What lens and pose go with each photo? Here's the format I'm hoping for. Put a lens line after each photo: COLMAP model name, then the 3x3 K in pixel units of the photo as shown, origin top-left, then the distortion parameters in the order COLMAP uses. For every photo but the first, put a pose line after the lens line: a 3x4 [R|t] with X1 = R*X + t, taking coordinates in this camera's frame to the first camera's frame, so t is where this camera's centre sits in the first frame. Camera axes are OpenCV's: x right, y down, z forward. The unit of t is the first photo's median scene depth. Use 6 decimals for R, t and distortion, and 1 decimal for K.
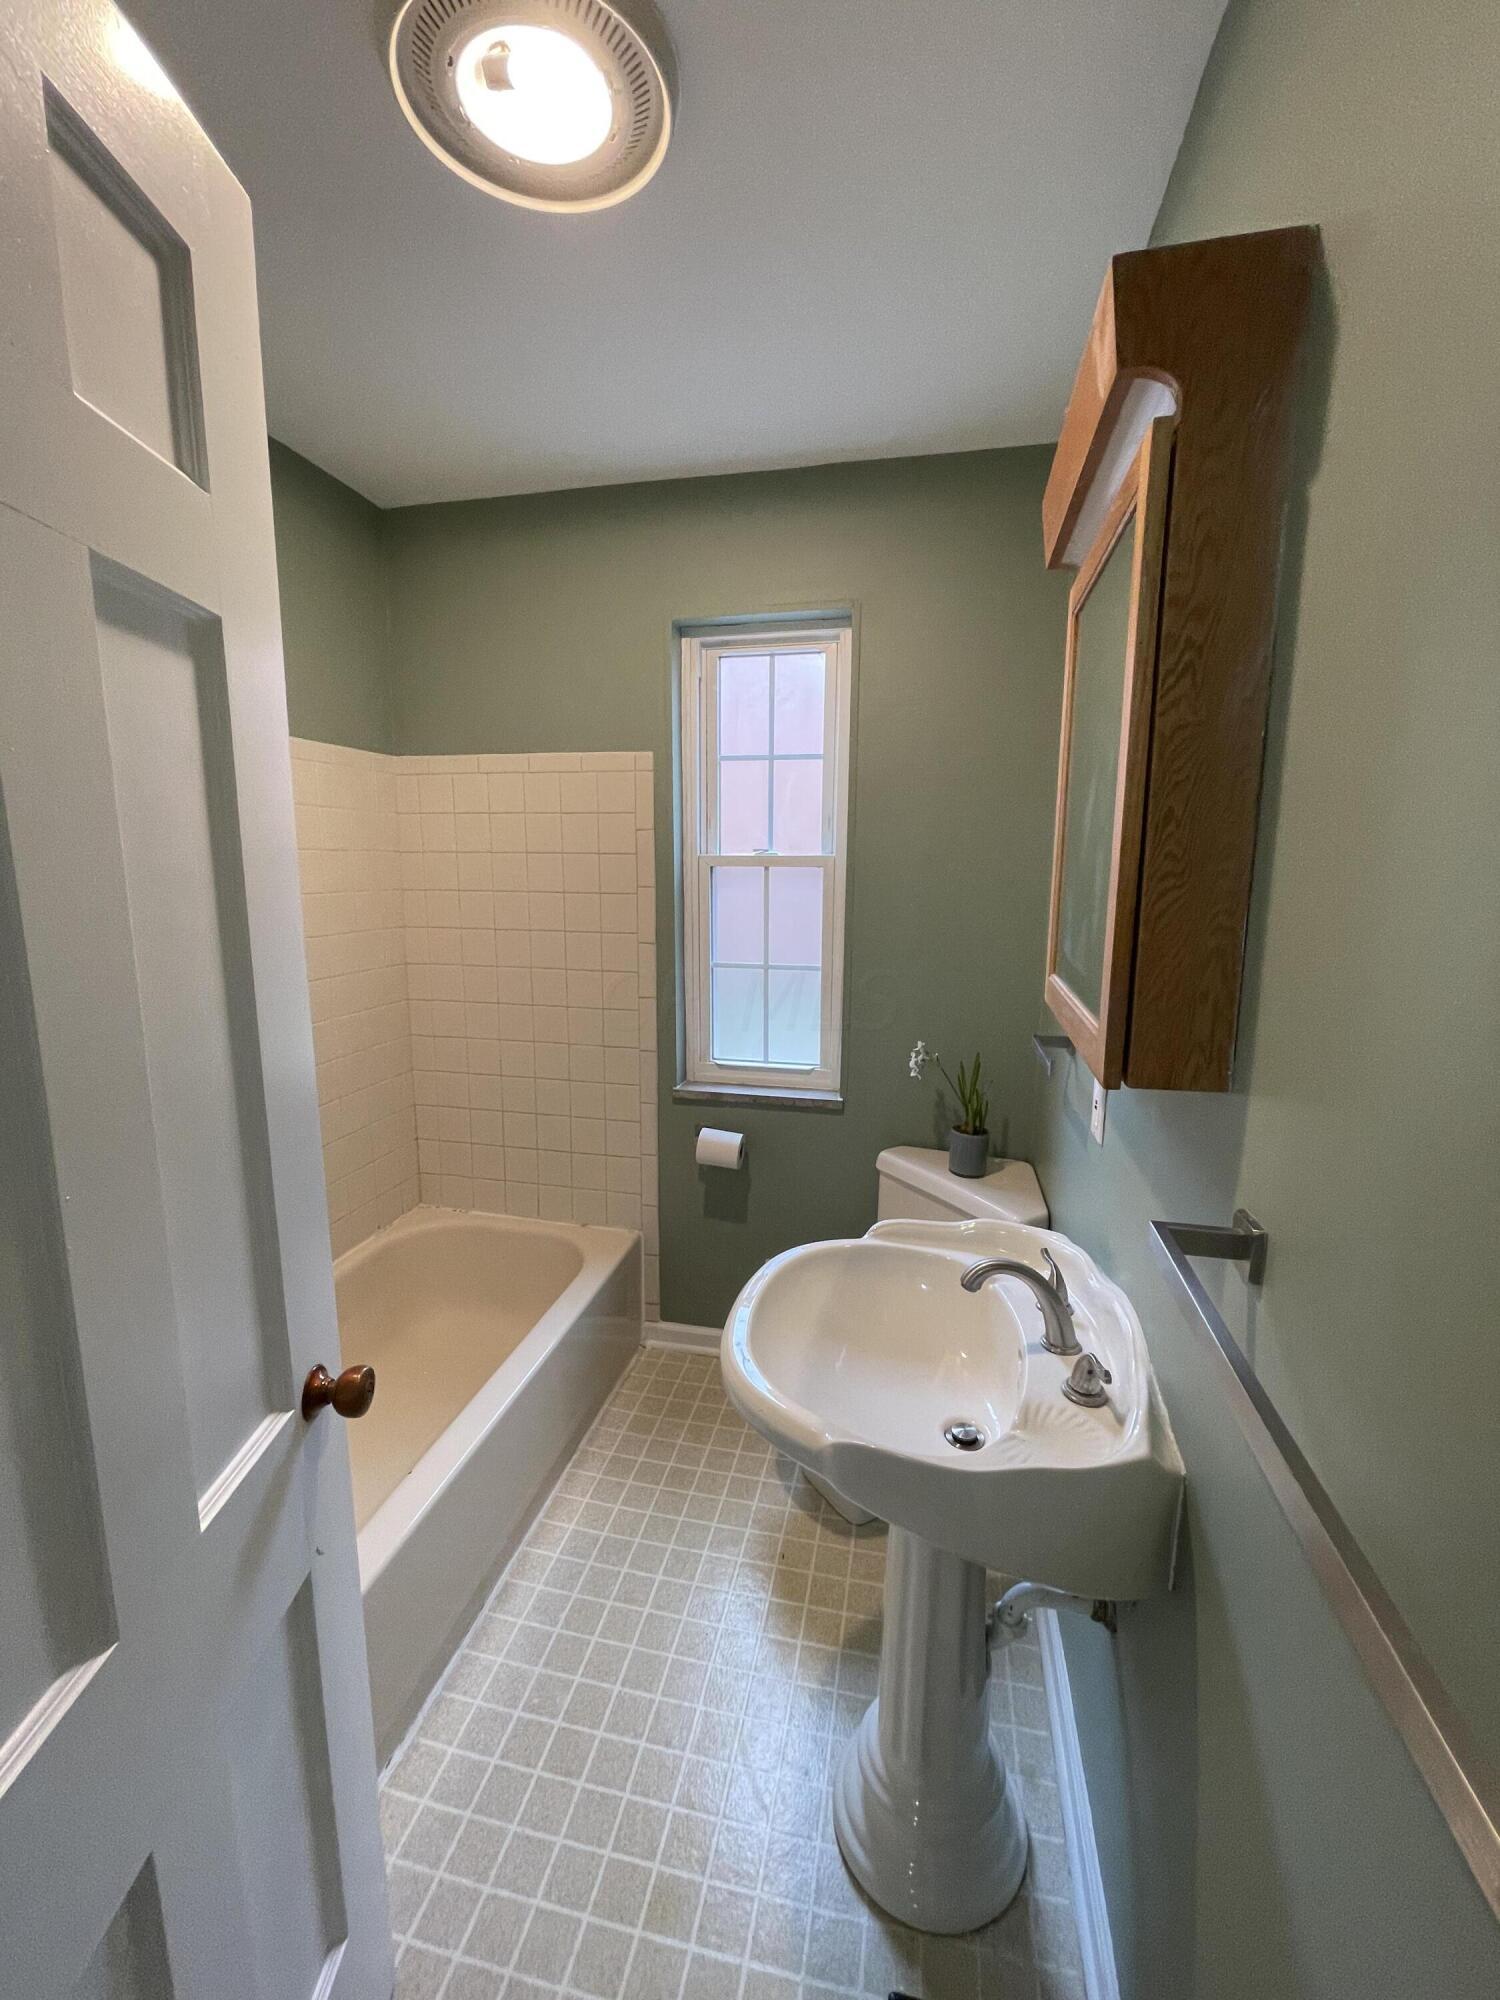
lens RADIAL K [[807.1, 0, 756.6], [0, 807.1, 998.3], [0, 0, 1]] dist [0.001221, 0.000845]
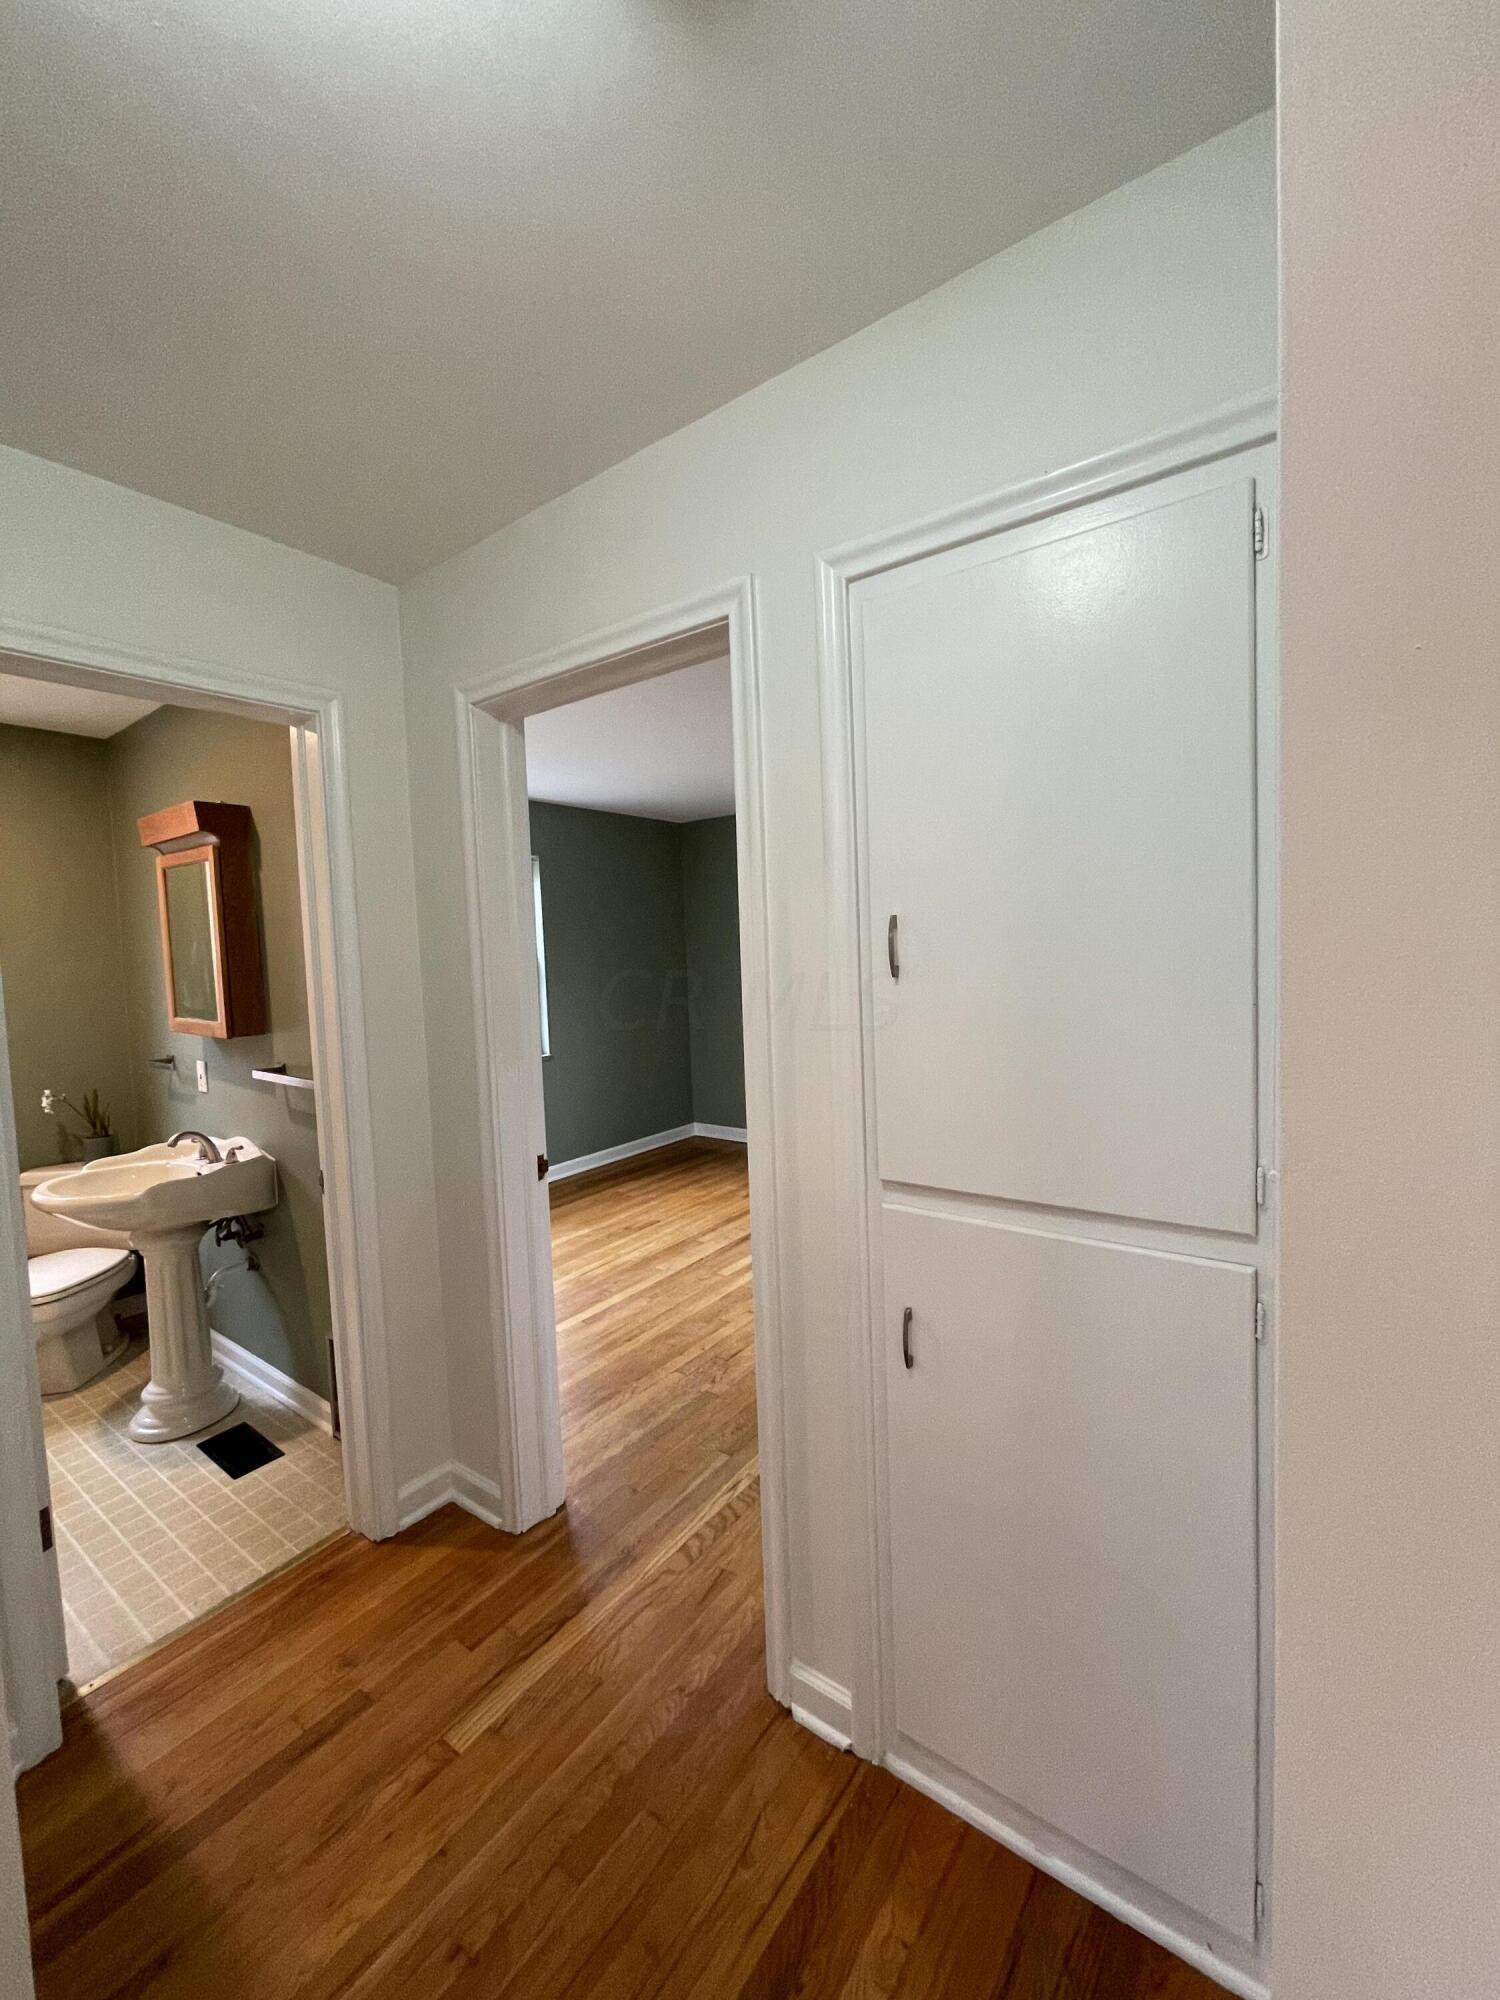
lens RADIAL K [[805.3, 0, 755.2], [0, 805.3, 995.2], [0, 0, 1]] dist [-0.014066, 0.005396]
pose [[0.403322, -0.076523, 0.911853, -0.559810], [0.187388, 0.982286, -0.000450, 0.116350], [-0.895666, 0.171052, 0.410517, -0.764321]]
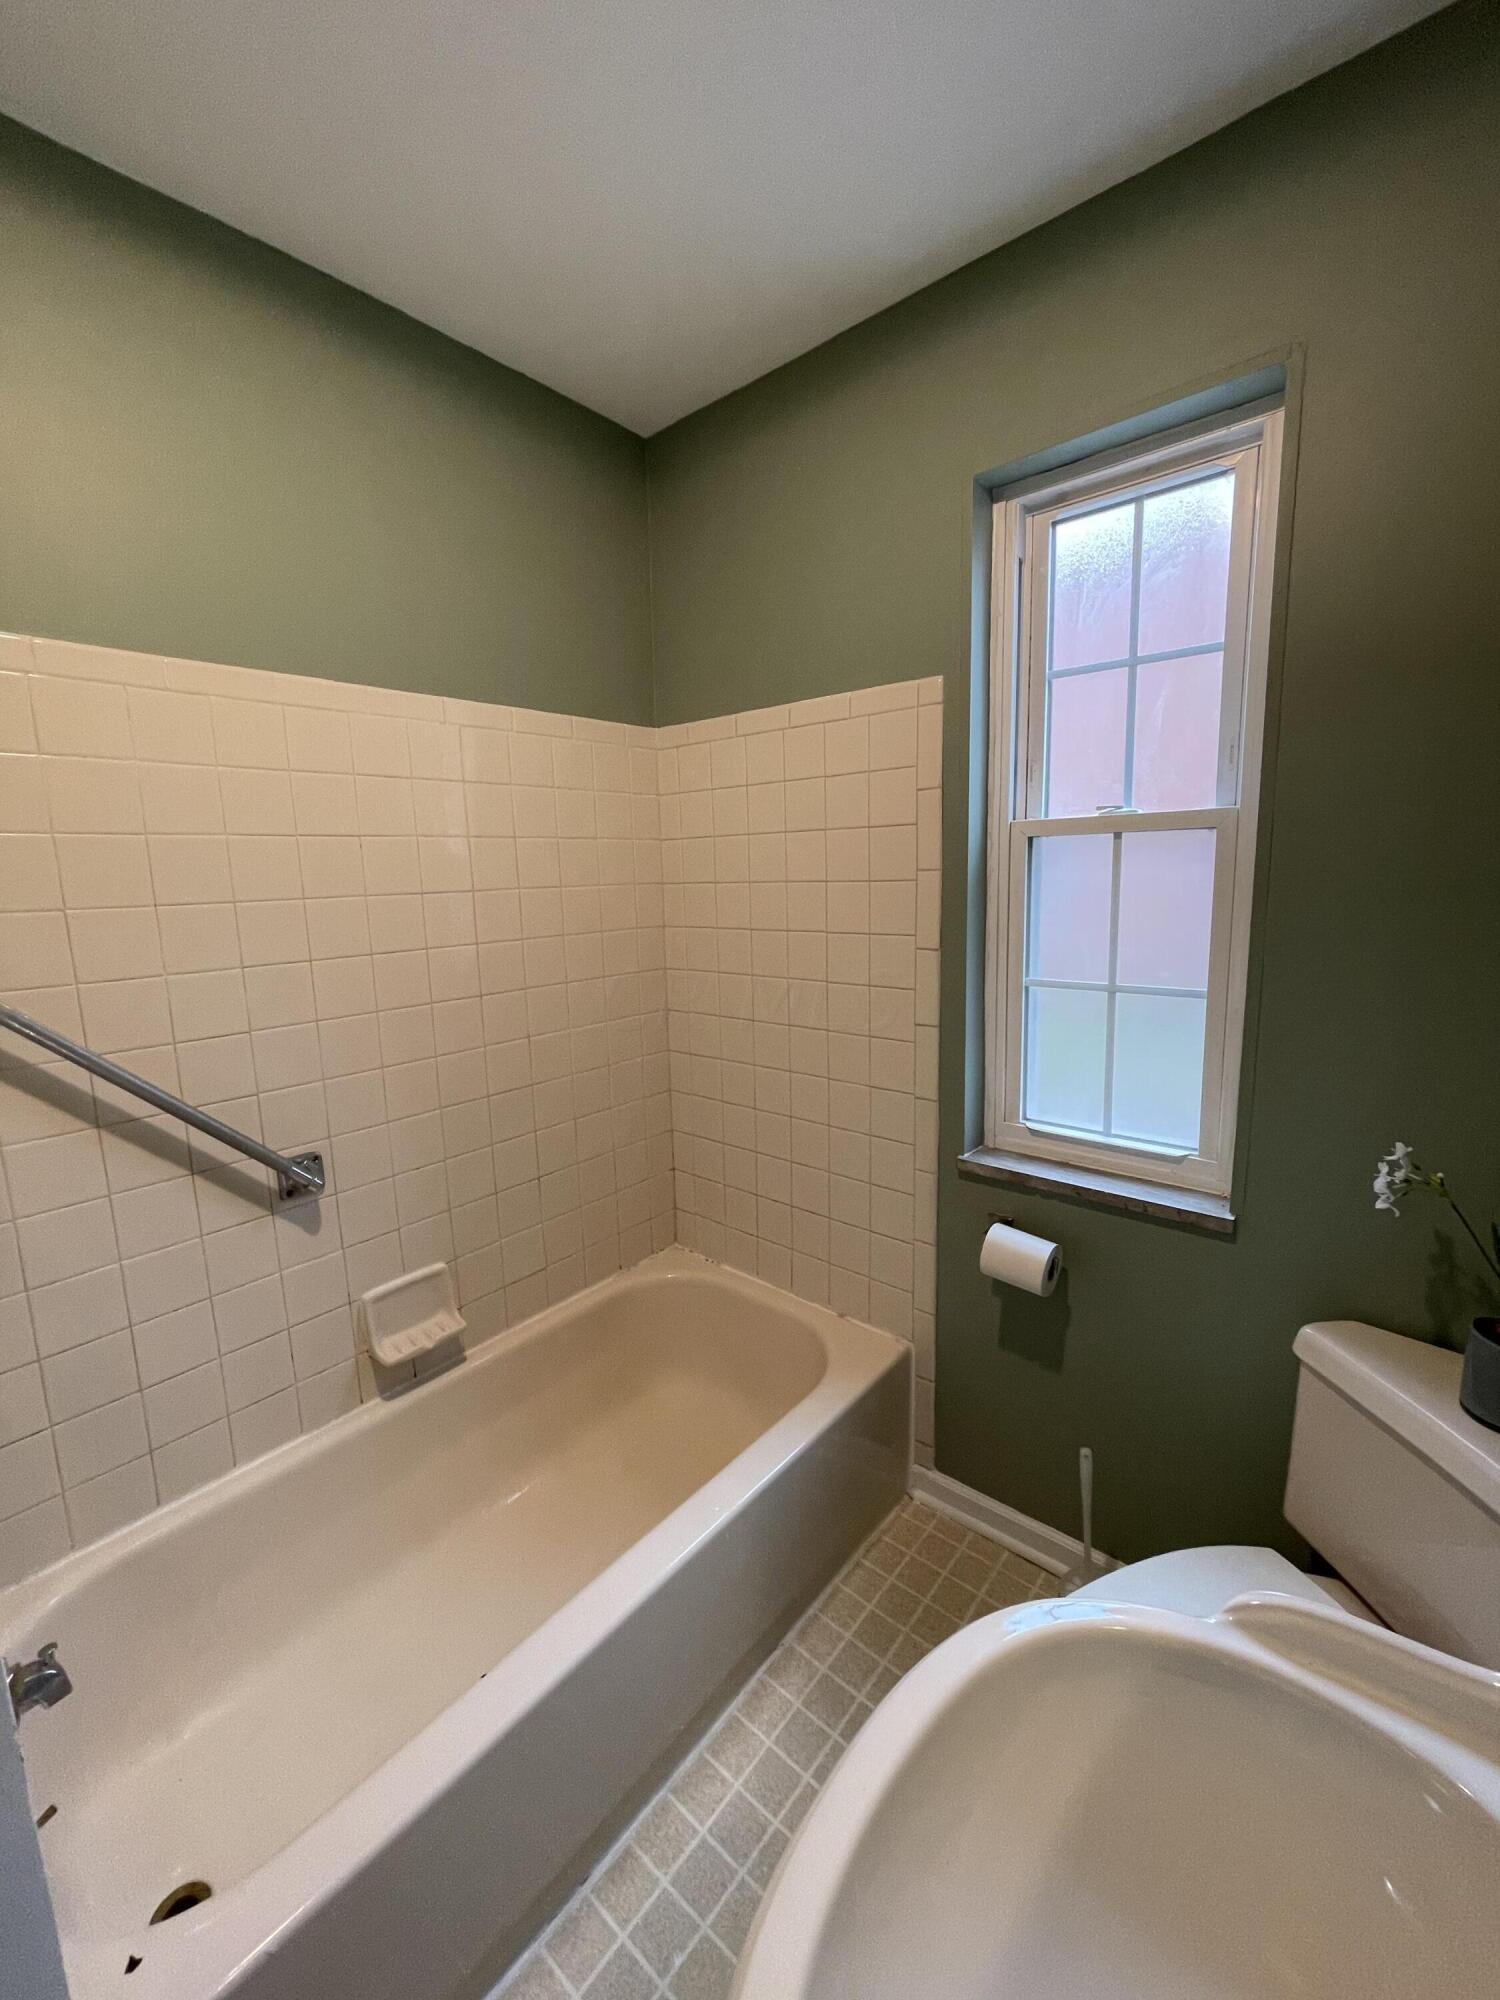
lens RADIAL K [[805.3, 0, 755.2], [0, 805.3, 995.2], [0, 0, 1]] dist [-0.014066, 0.005396]
pose [[0.881500, 0.040956, -0.470404, 0.064767], [-0.041492, 0.999096, 0.009234, -0.028275], [0.470357, 0.011378, 0.882403, 0.304649]]
